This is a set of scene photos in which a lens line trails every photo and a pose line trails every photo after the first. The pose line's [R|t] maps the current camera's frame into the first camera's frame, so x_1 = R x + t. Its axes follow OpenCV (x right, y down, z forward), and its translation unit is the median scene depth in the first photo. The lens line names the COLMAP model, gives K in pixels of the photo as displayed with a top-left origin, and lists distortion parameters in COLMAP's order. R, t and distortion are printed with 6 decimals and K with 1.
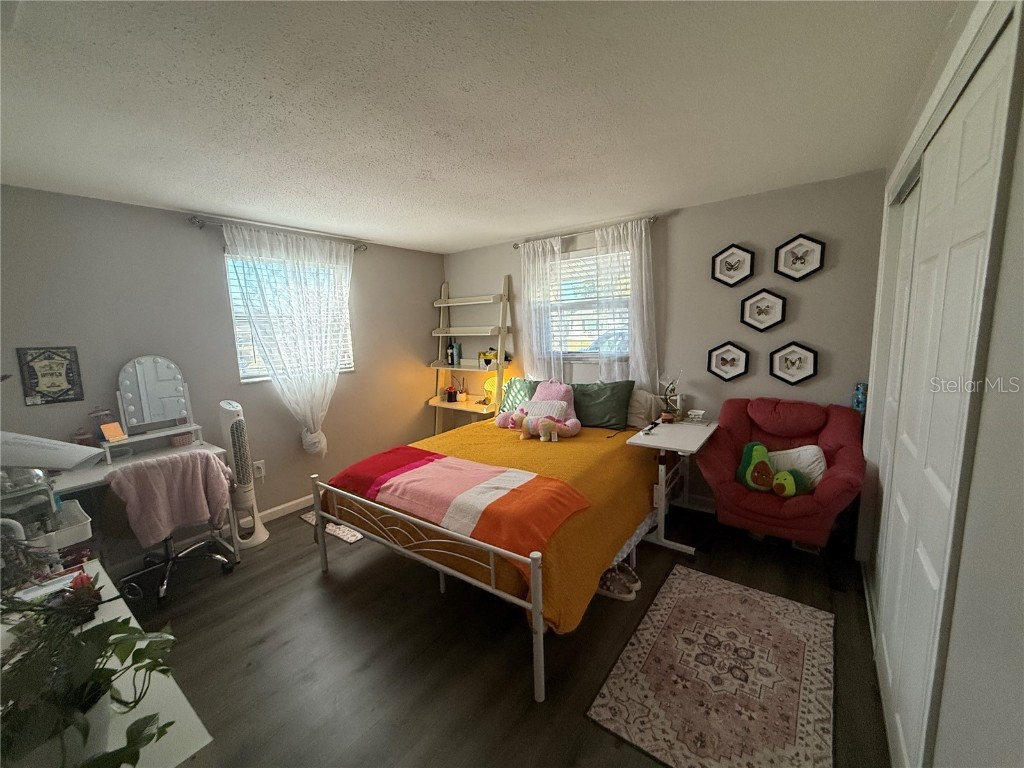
lens RADIAL K [[407.3, 0, 508.8], [0, 407.3, 381.1], [0, 0, 1]] dist [0.008017, -0.000142]
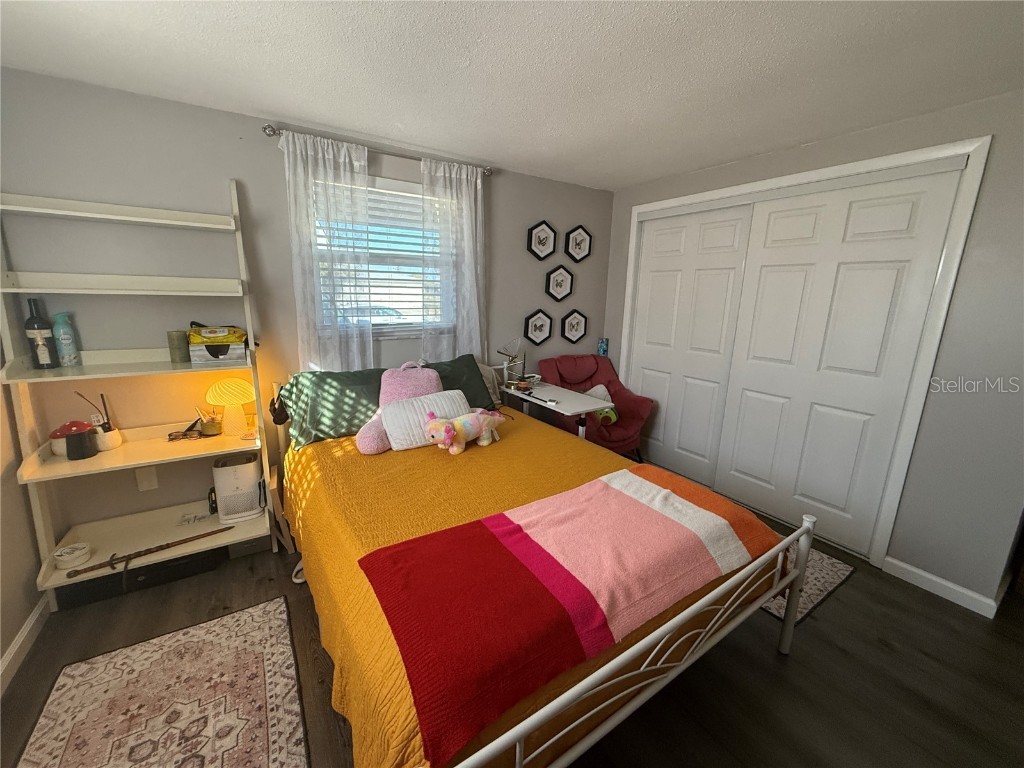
lens RADIAL K [[407.3, 0, 508.8], [0, 407.3, 381.1], [0, 0, 1]] dist [0.008017, -0.000142]
pose [[0.347286, -0.160047, 0.924001, -0.552150], [0.093128, 0.986344, 0.135844, -0.062144], [-0.933123, 0.038873, 0.357448, 0.675788]]
